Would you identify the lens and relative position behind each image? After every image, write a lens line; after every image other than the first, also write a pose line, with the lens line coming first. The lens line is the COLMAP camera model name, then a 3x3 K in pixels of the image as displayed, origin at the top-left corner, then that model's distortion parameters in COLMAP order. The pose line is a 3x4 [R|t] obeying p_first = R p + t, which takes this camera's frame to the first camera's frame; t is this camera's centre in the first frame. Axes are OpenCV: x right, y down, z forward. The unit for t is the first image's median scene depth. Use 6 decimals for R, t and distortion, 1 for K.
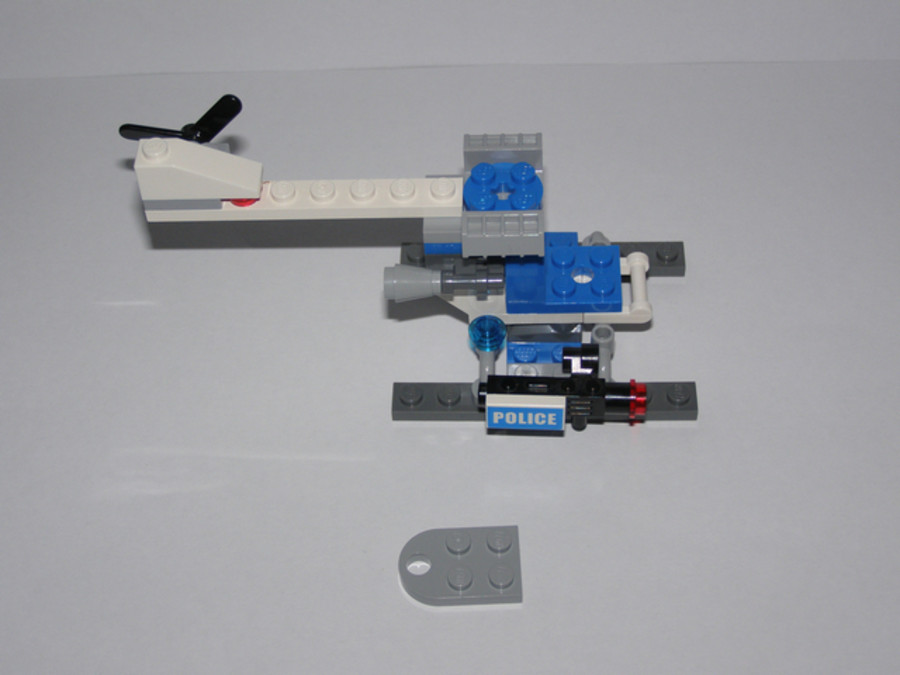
lens RADIAL K [[1711.6, 0, 450.0], [0, 1711.6, 337.5], [0, 0, 1]] dist [-0.189343, 0.055306]
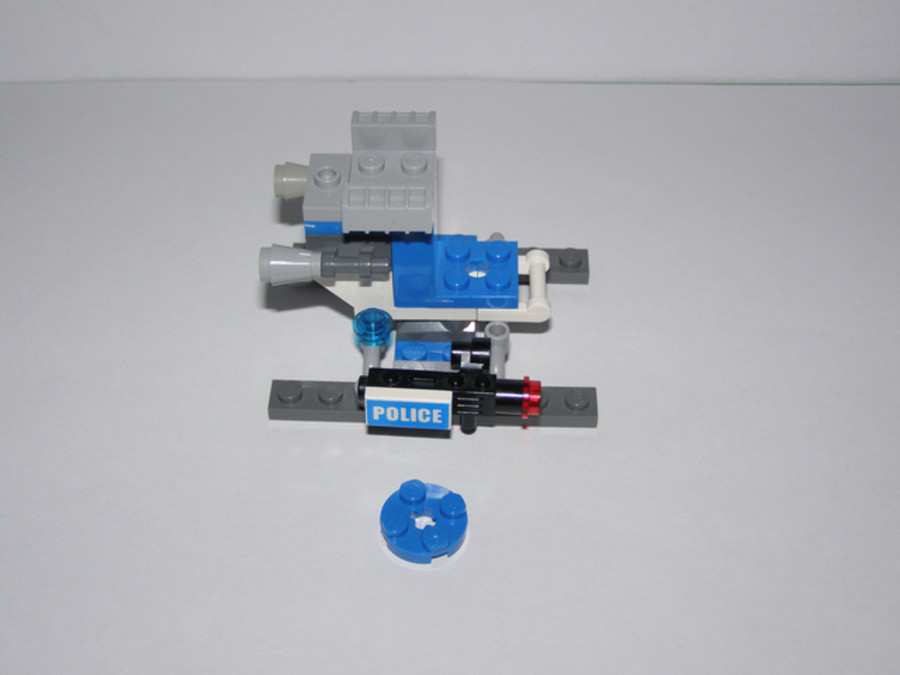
lens RADIAL K [[1430.1, 0, 450.0], [0, 1430.1, 337.5], [0, 0, 1]] dist [-0.032580, -0.024547]
pose [[0.999133, 0.029028, 0.029853, 0.041989], [-0.026950, 0.997334, -0.067809, 0.056812], [-0.031741, 0.066946, 0.997252, 0.230703]]
